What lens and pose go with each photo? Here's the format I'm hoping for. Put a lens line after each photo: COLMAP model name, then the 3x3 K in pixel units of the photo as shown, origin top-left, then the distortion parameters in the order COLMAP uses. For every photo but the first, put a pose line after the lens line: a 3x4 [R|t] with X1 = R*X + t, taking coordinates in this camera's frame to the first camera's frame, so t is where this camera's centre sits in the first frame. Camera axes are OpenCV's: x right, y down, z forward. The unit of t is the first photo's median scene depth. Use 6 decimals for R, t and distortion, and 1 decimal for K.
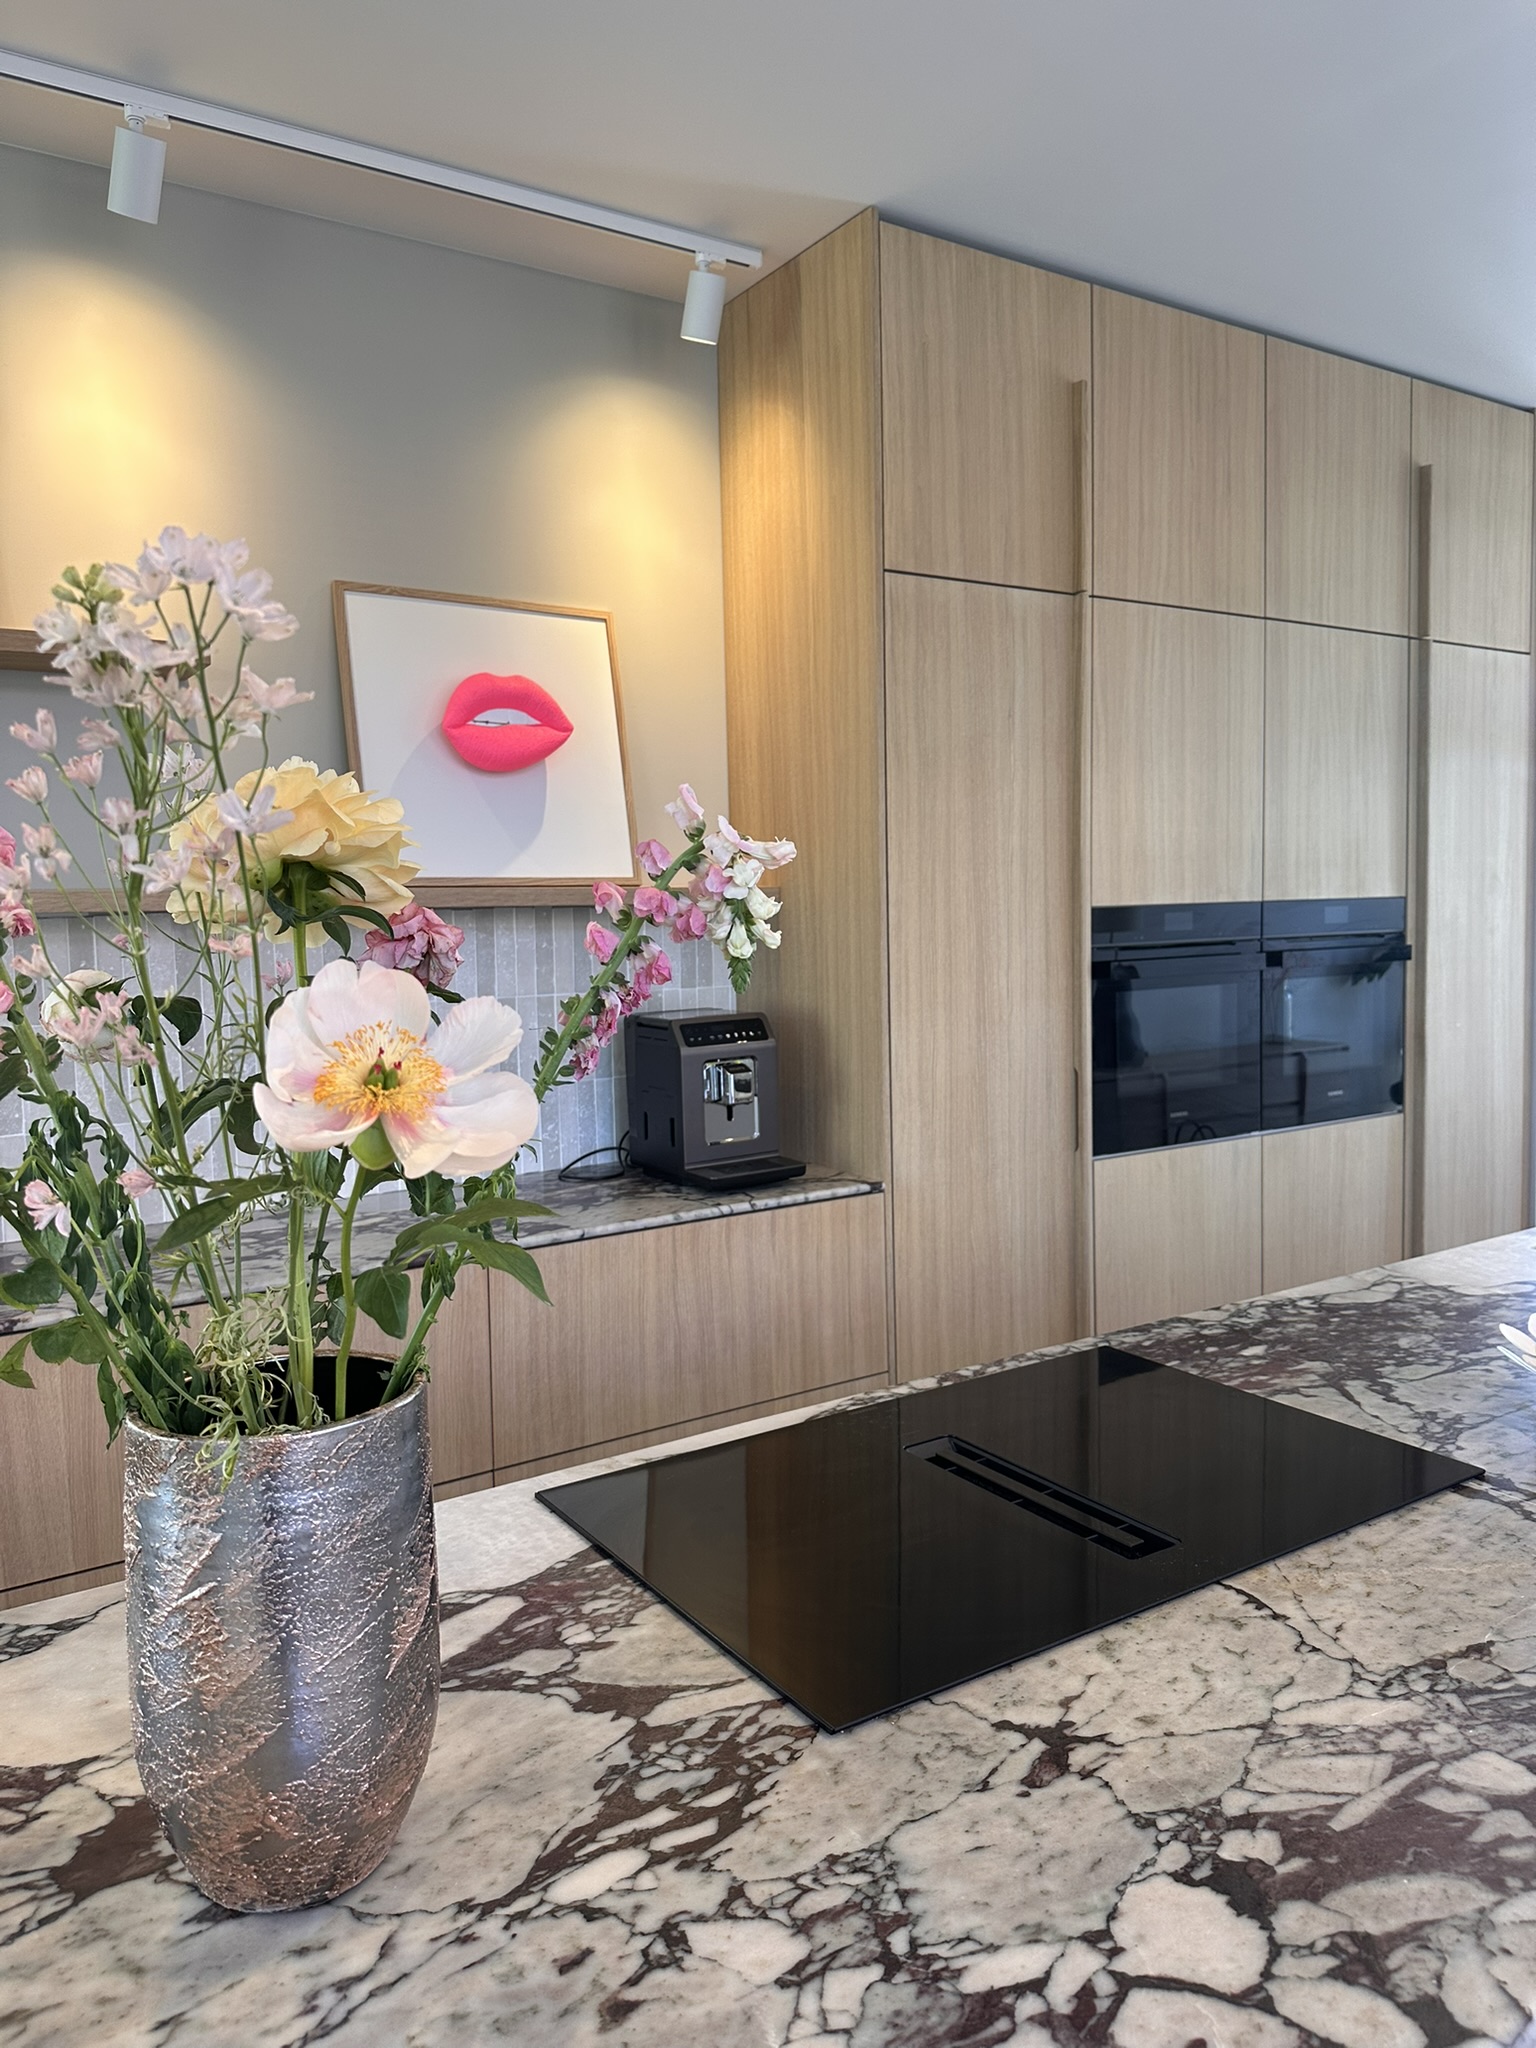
lens RADIAL K [[1435.8, 0, 763.5], [0, 1435.8, 1012.9], [0, 0, 1]] dist [0.075299, -0.104153]
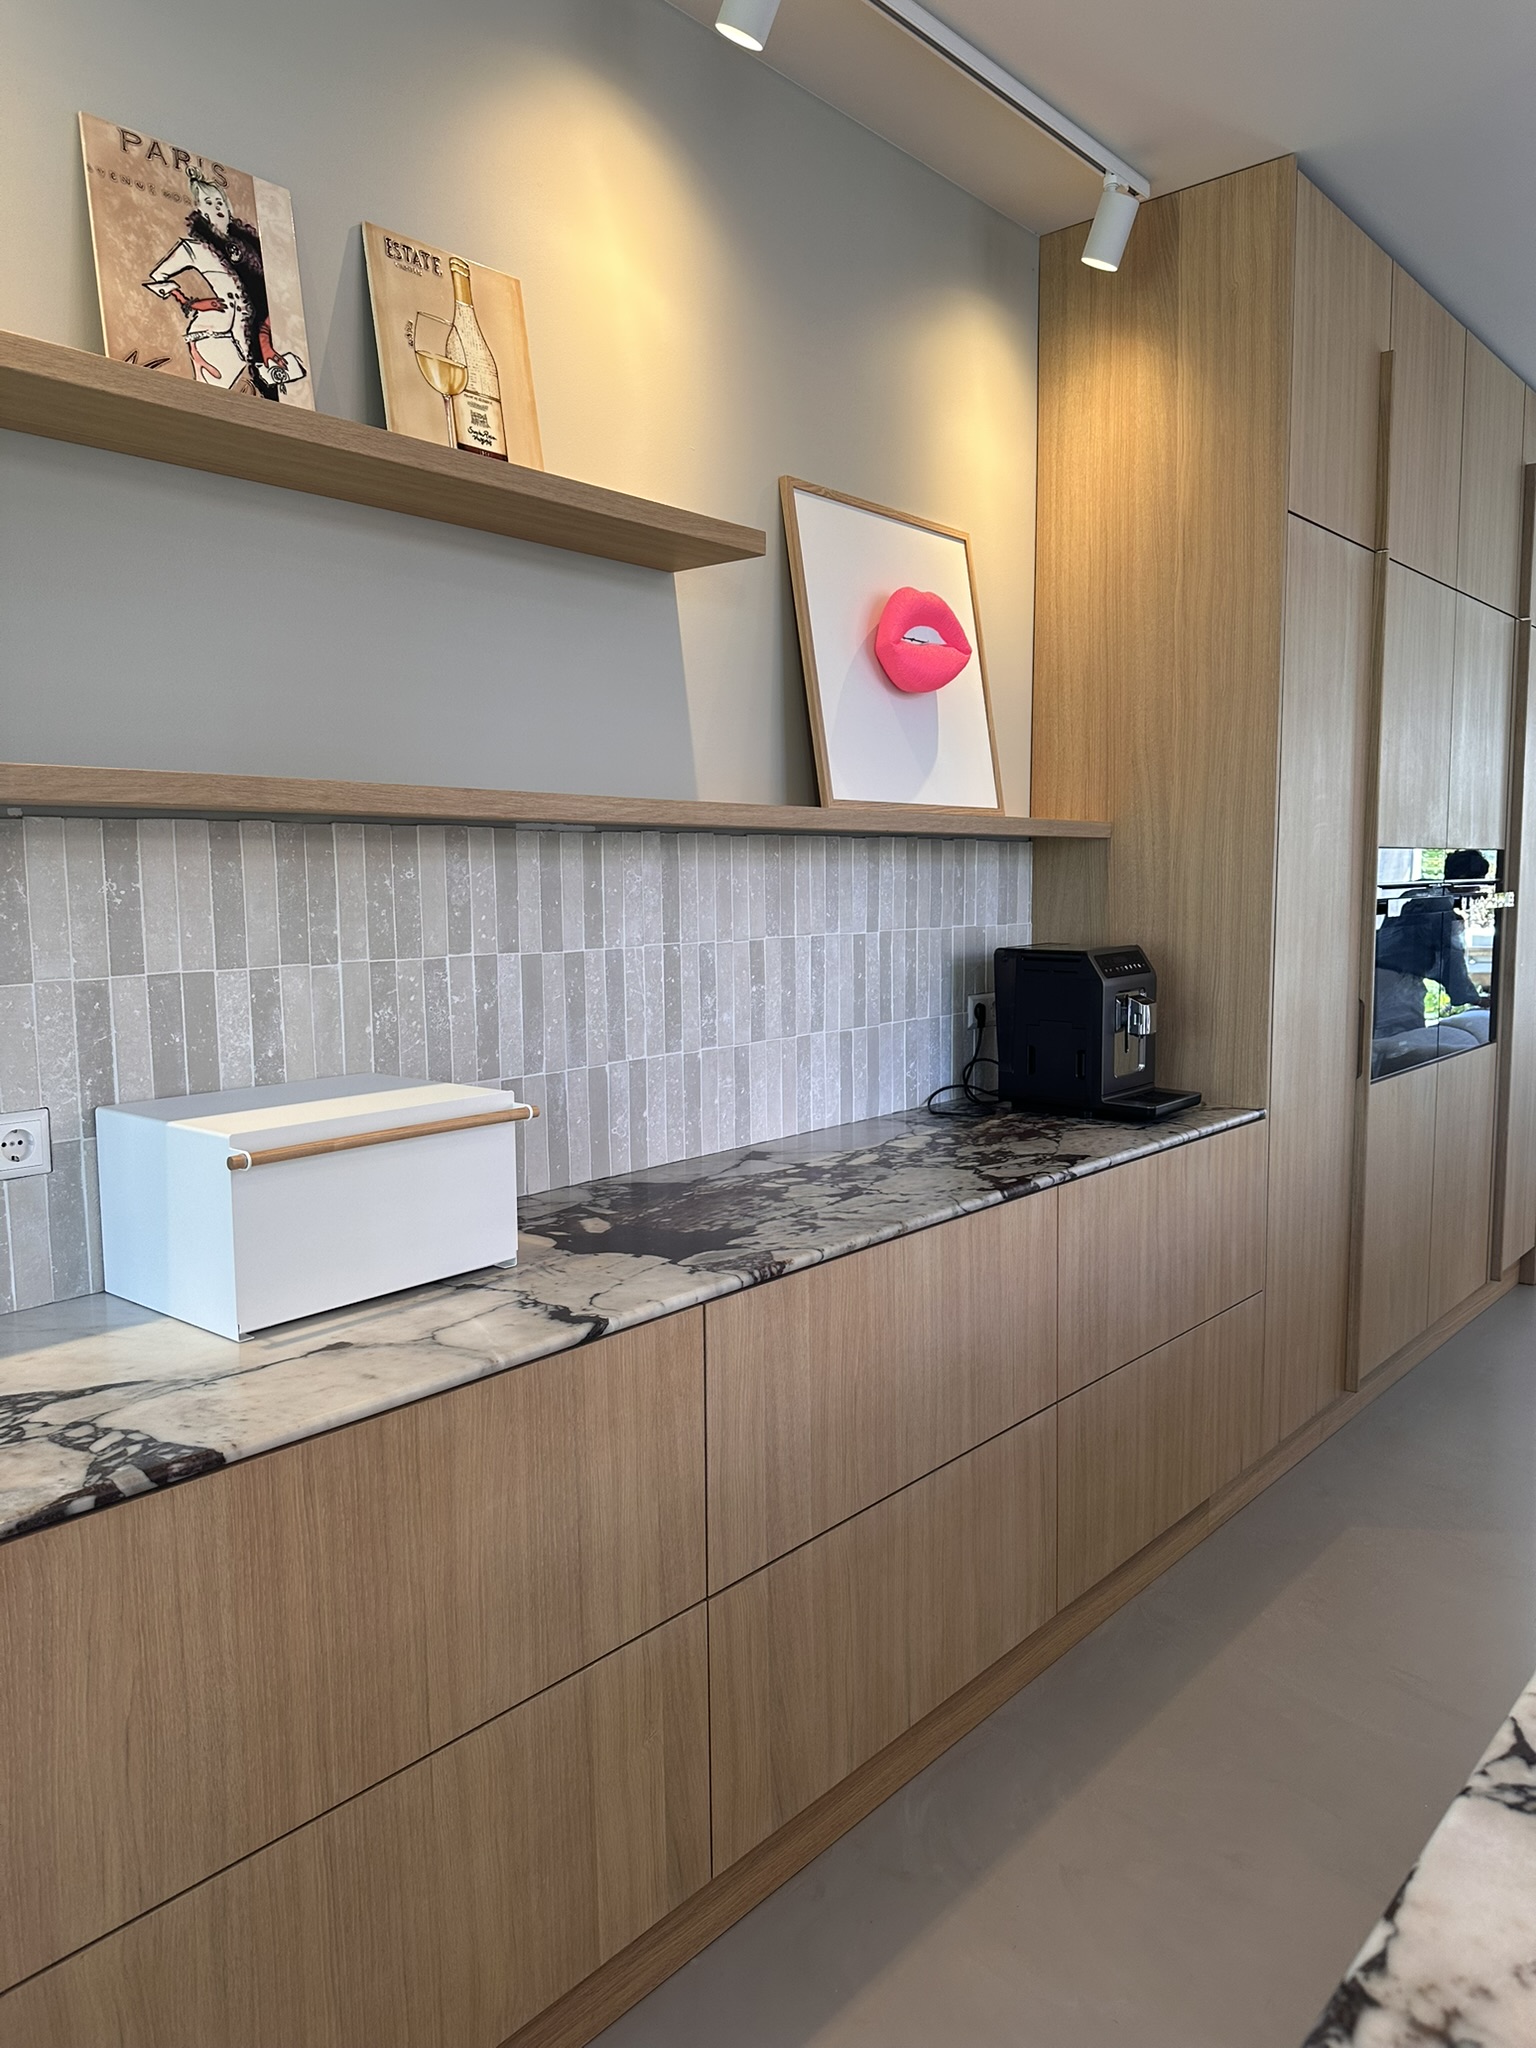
lens RADIAL K [[1435.8, 0, 772.9], [0, 1435.8, 1024.4], [0, 0, 1]] dist [0.075299, -0.104153]
pose [[0.959723, -0.014389, 0.280581, -0.551941], [0.006962, 0.999599, 0.027450, 0.026239], [-0.280863, -0.024391, 0.959438, 0.101579]]
